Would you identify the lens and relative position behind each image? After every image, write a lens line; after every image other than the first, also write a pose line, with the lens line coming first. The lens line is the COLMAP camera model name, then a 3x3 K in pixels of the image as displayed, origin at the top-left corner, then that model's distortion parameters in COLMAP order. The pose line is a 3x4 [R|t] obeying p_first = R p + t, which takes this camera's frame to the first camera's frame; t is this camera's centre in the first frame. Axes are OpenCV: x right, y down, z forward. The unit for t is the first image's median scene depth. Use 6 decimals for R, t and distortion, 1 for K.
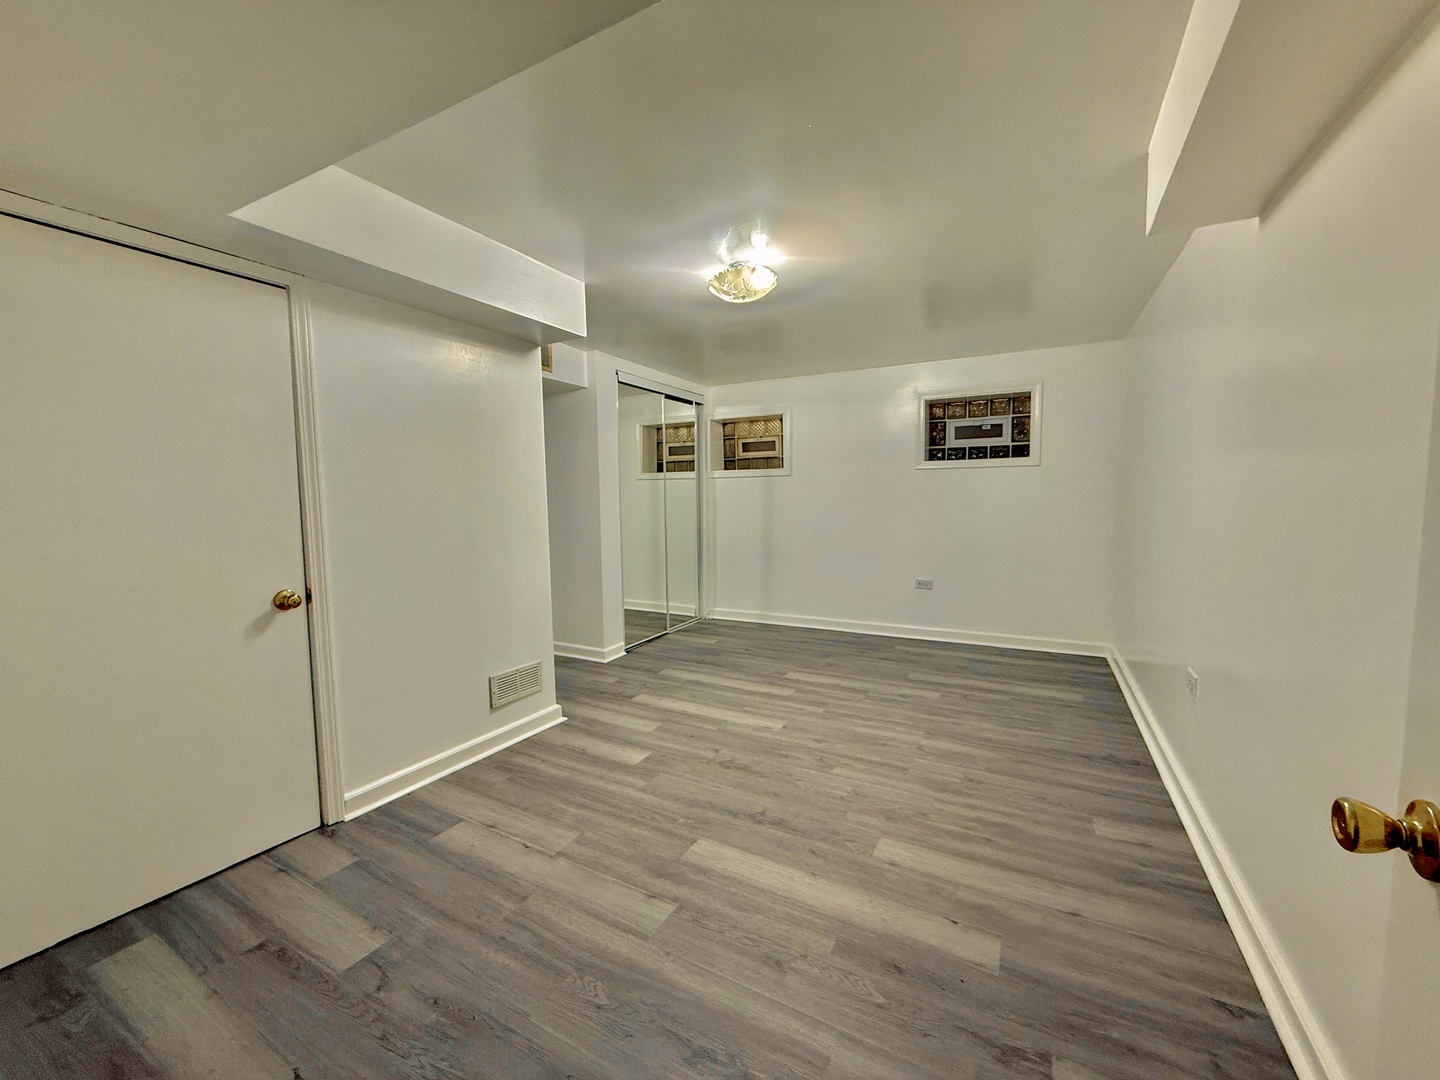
lens RADIAL K [[570.4, 0, 718.7], [0, 570.4, 538.2], [0, 0, 1]] dist [-0.004203, 0.000112]
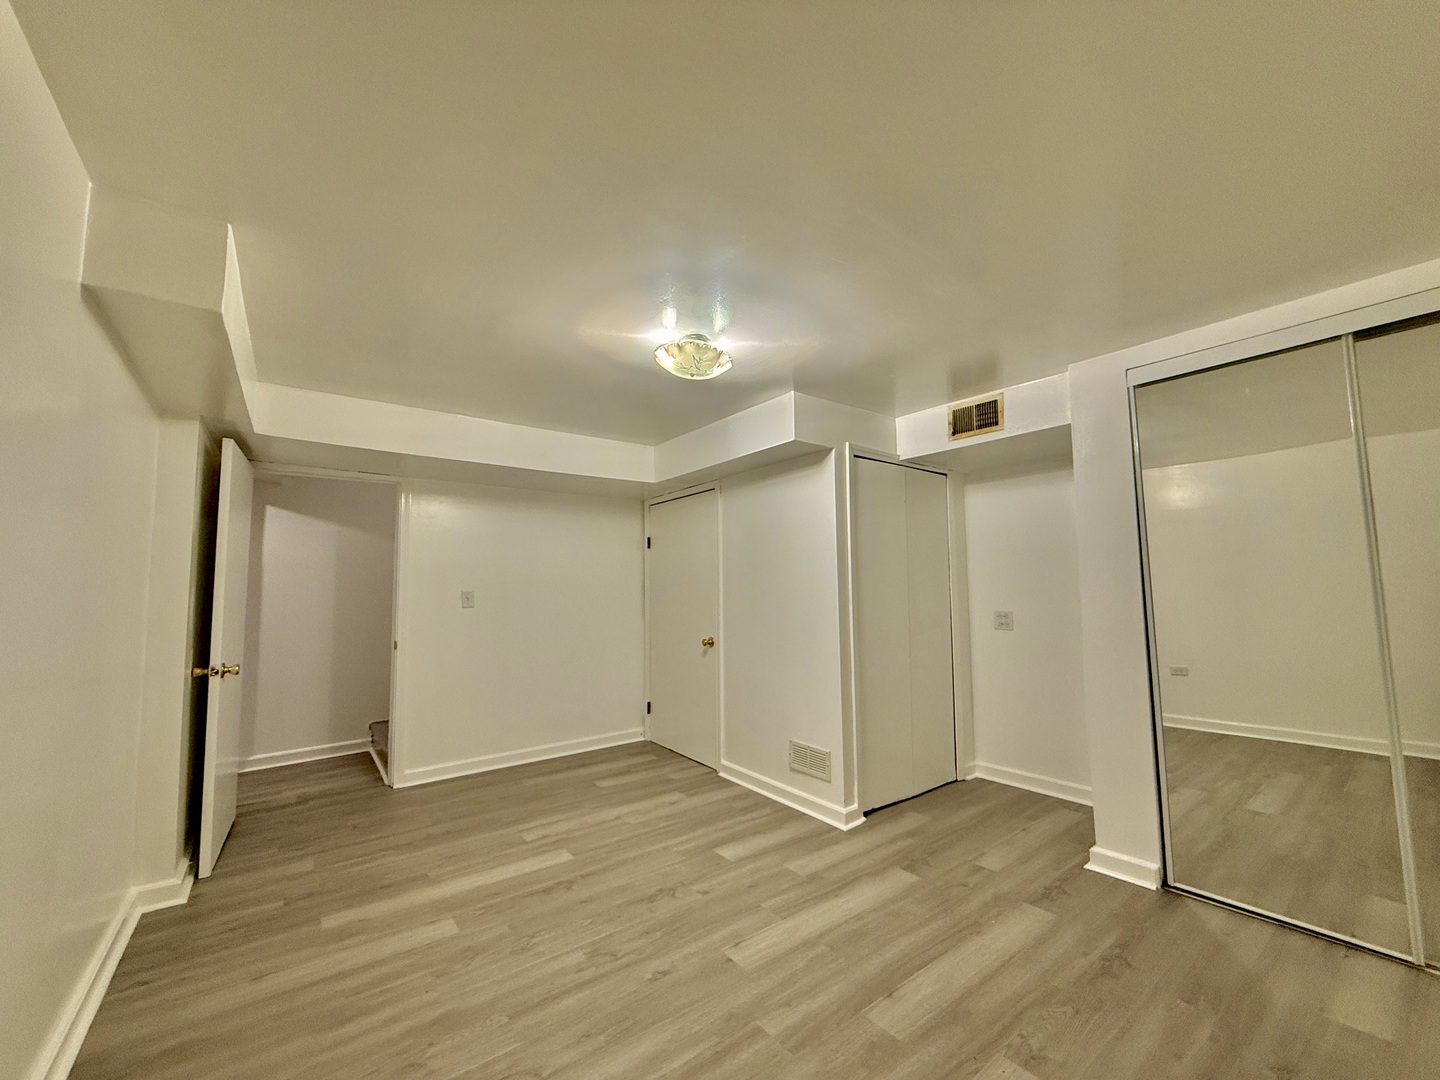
lens RADIAL K [[570.4, 0, 714.7], [0, 570.4, 541.3], [0, 0, 1]] dist [-0.004203, 0.000112]
pose [[-0.409455, -0.061820, -0.910233, 0.843552], [-0.054004, 0.997595, -0.043460, -0.121285], [0.910730, 0.031361, -0.411809, 1.430942]]
